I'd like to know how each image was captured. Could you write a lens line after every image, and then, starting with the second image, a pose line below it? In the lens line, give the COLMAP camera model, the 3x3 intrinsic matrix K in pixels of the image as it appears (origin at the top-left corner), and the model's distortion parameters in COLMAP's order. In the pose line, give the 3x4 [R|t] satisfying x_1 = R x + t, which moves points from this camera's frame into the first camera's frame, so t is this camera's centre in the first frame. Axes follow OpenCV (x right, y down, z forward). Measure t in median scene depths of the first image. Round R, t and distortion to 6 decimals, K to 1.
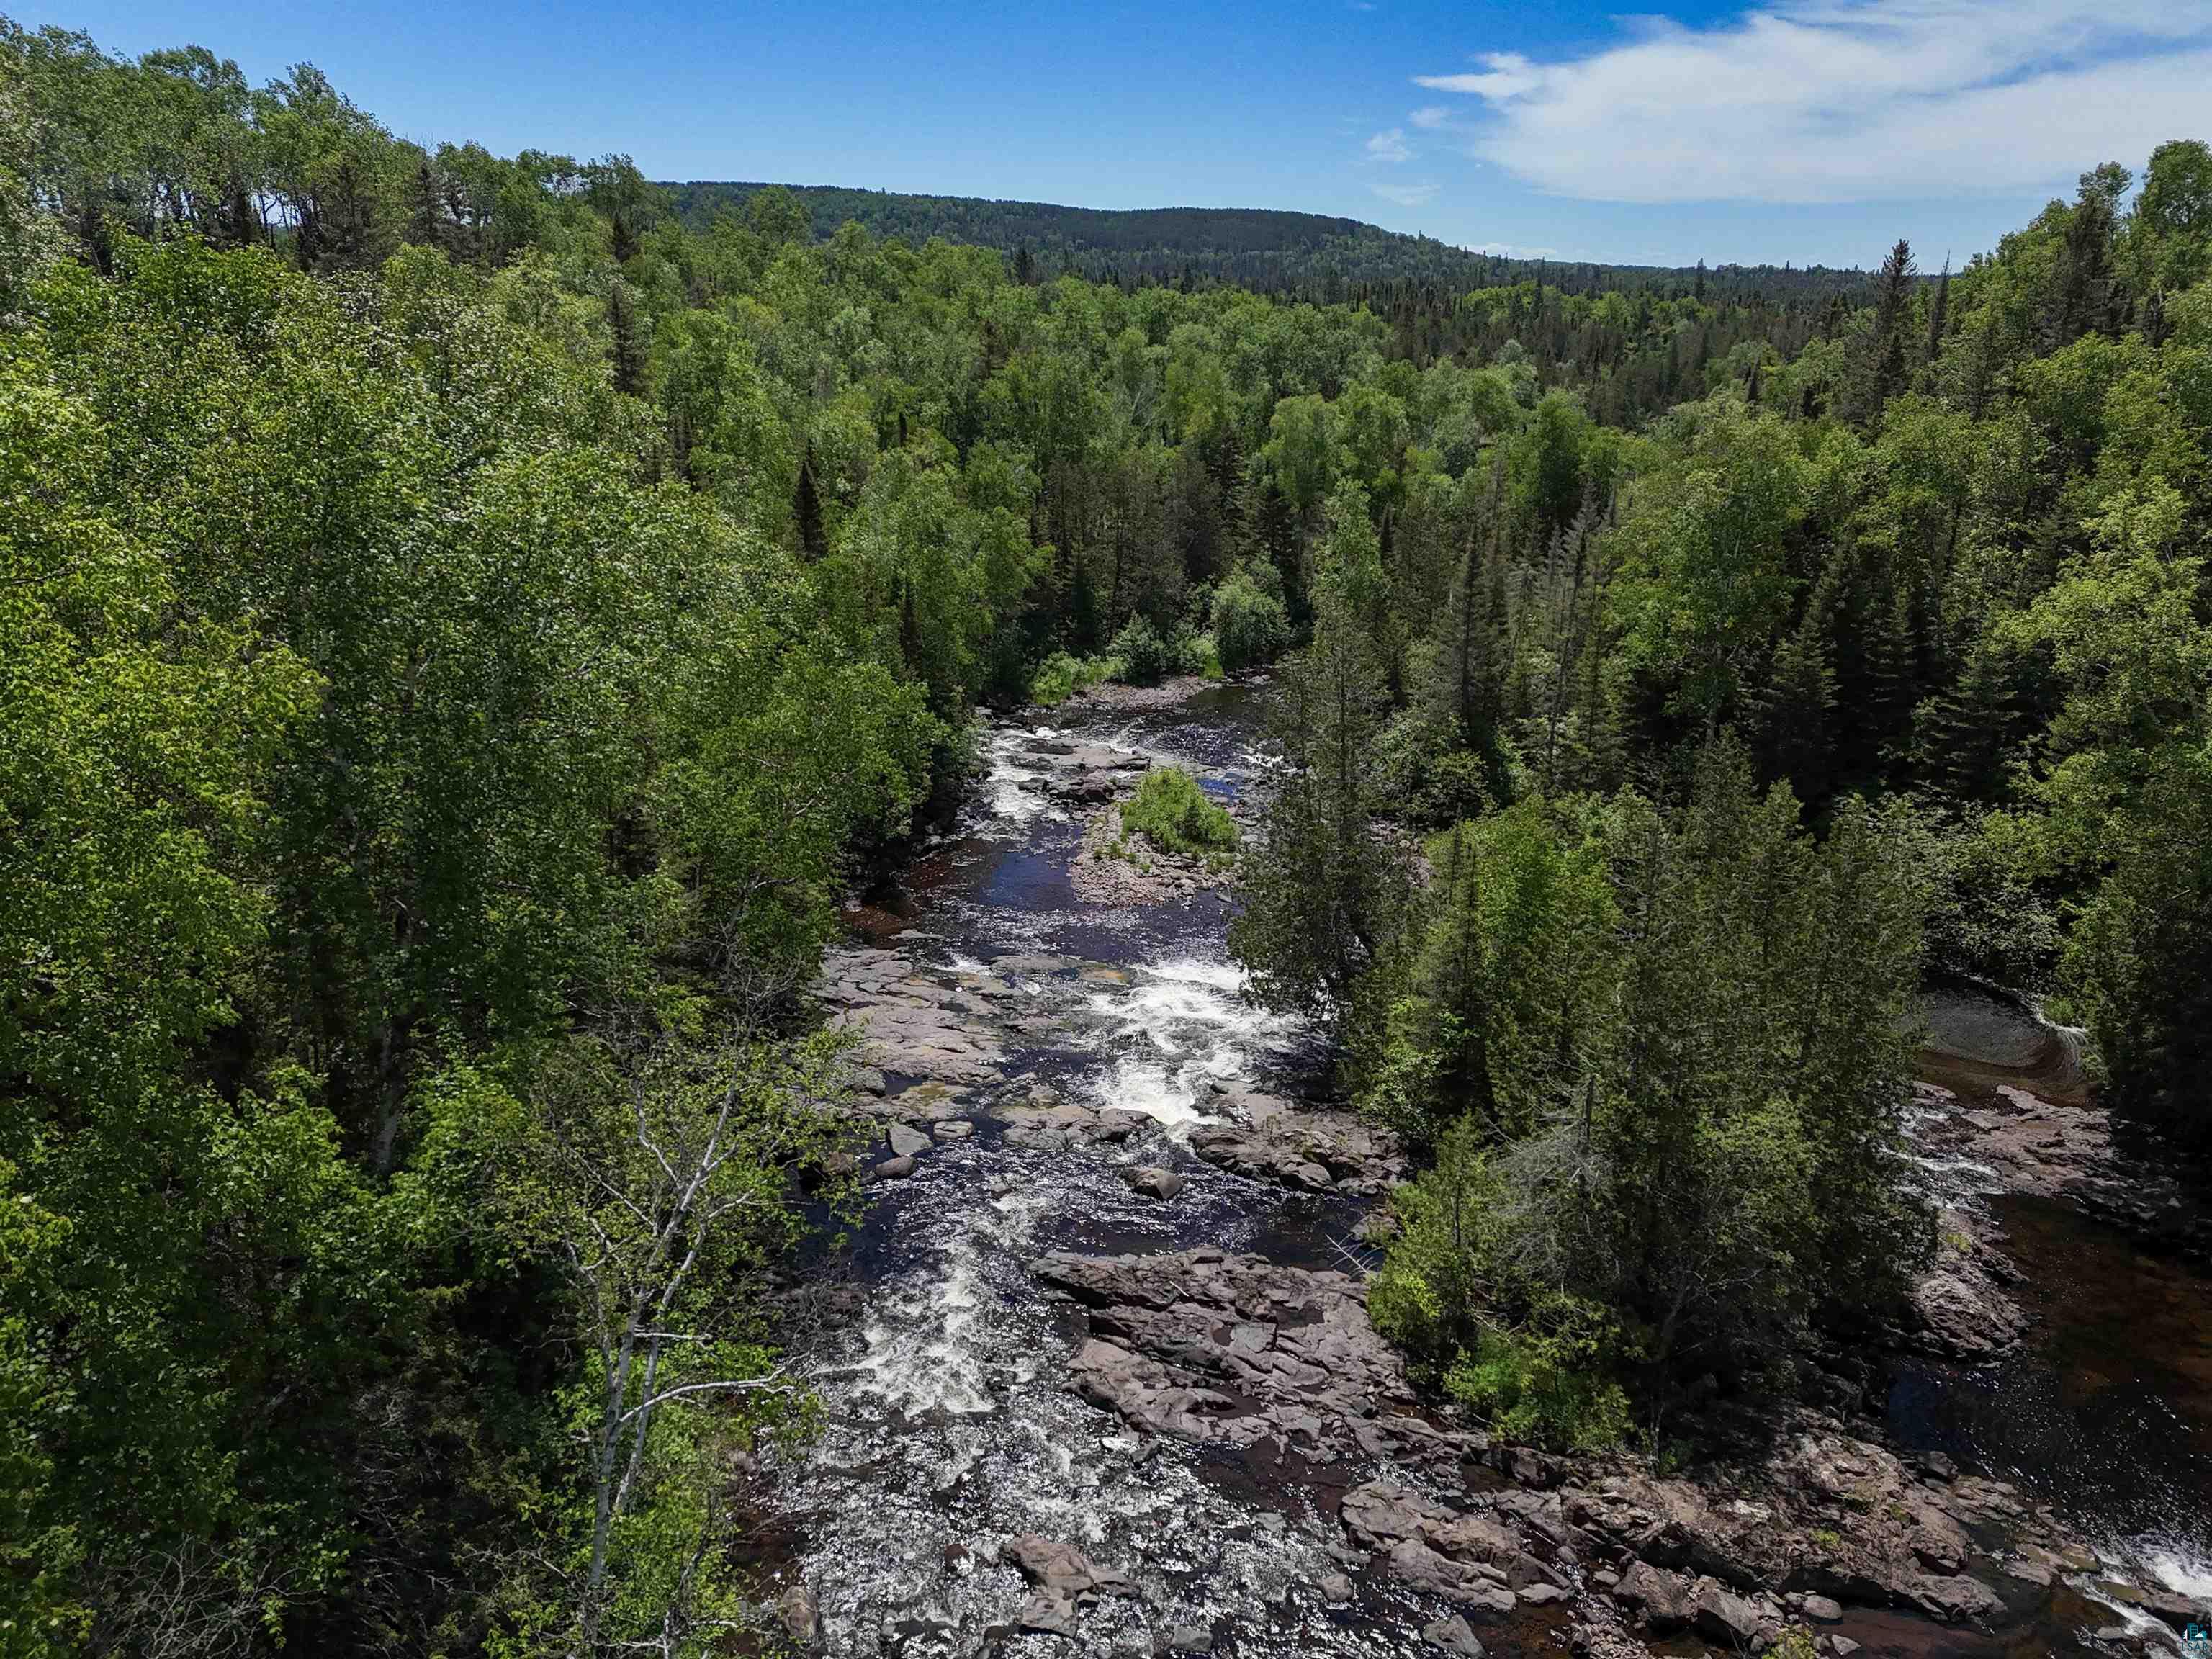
lens RADIAL K [[1542.9, 0, 1111.8], [0, 1542.9, 833.9], [0, 0, 1]] dist [0.095645, -0.002257]
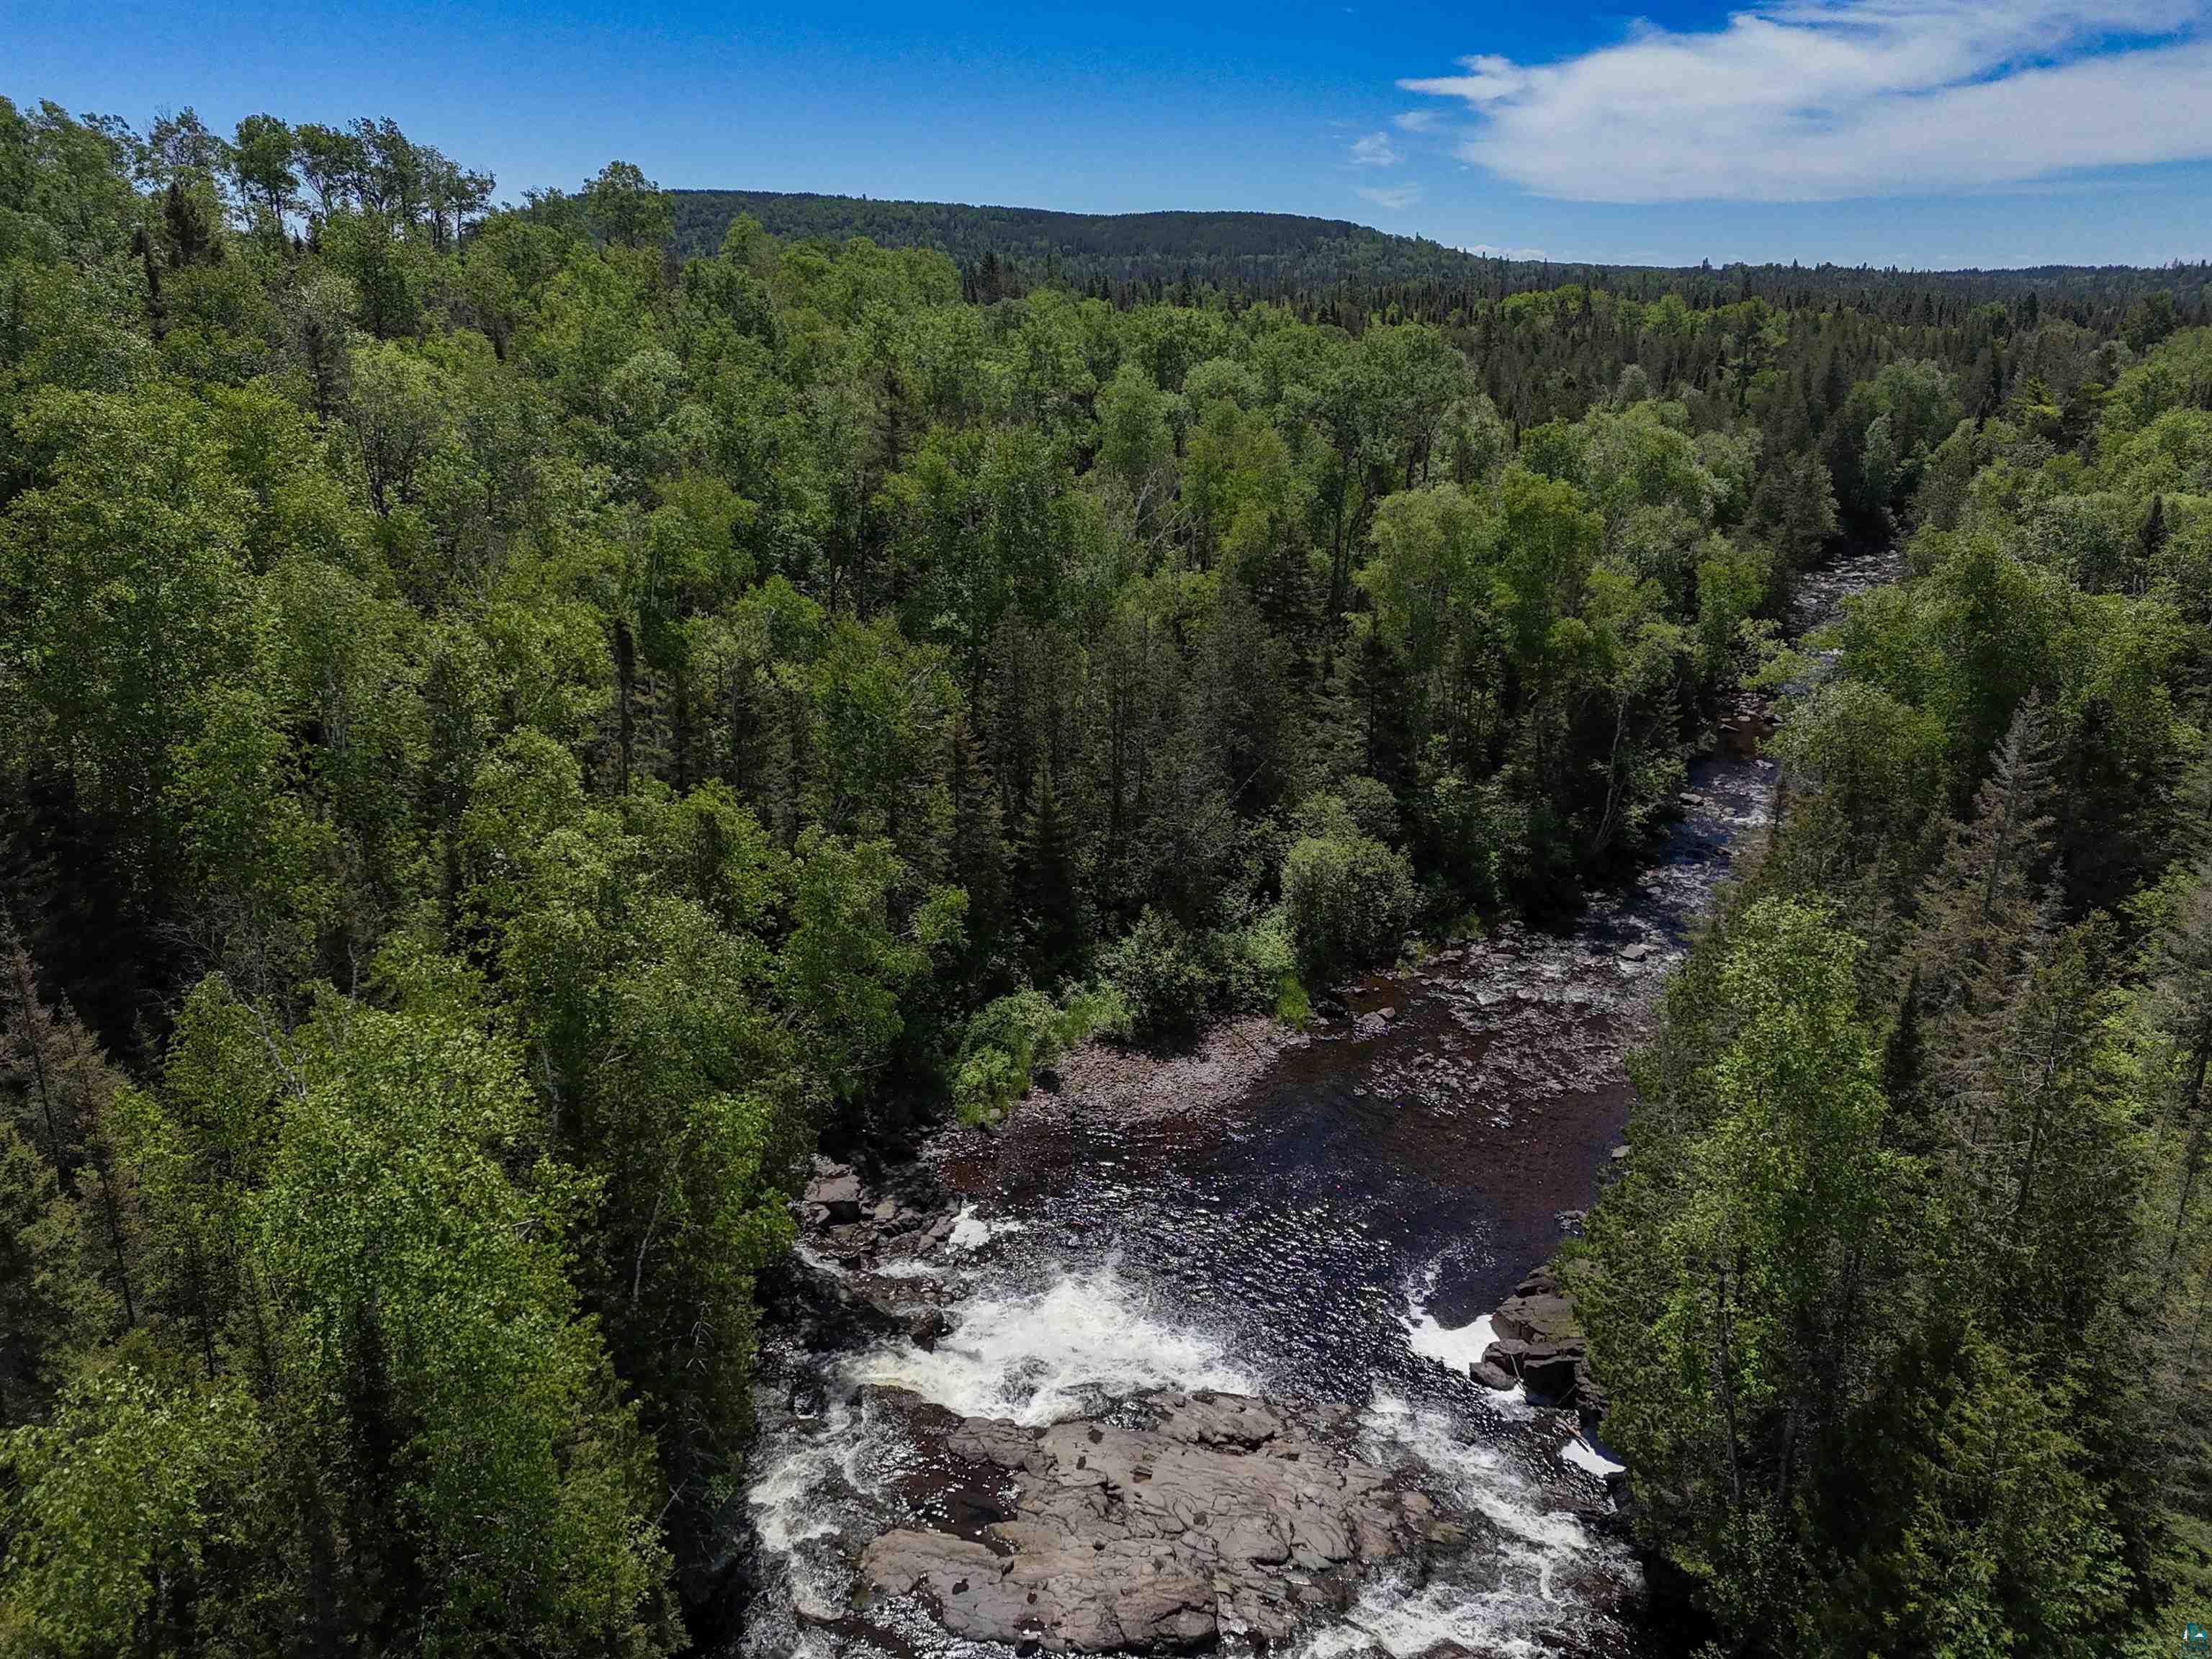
lens RADIAL K [[1542.9, 0, 1109.9], [0, 1542.9, 827.1], [0, 0, 1]] dist [0.095645, -0.002257]
pose [[0.999923, -0.012196, 0.002288, 0.000314], [0.012211, 0.999902, -0.006781, -0.119736], [-0.002205, 0.006809, 0.999974, 0.325346]]
